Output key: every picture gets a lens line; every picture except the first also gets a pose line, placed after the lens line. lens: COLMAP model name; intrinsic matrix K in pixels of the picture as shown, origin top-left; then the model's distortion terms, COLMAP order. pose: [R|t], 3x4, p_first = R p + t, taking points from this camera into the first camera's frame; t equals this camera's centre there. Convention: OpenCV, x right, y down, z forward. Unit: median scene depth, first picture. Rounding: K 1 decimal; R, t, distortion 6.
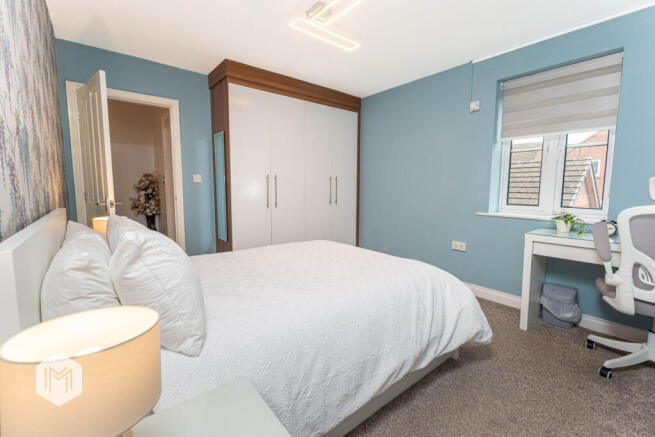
lens RADIAL K [[285.7, 0, 327.1], [0, 285.7, 213.8], [0, 0, 1]] dist [-0.000235, -0.000014]
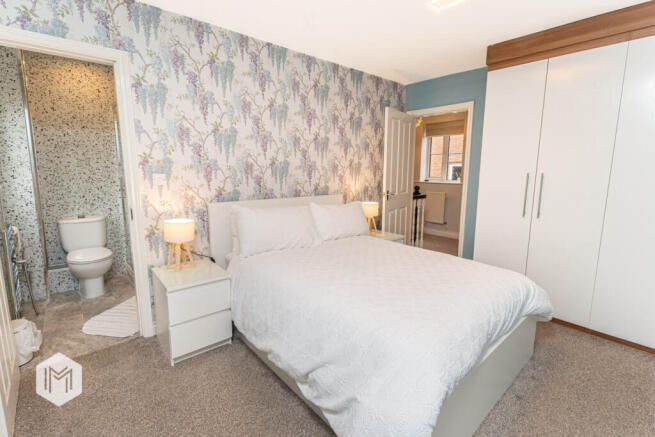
lens RADIAL K [[285.7, 0, 327.1], [0, 285.7, 213.8], [0, 0, 1]] dist [-0.000235, -0.000014]
pose [[0.051290, 0.149438, -0.987440, 0.561515], [-0.098486, 0.984679, 0.143905, -0.093232], [0.993816, 0.089868, 0.065222, 0.453751]]
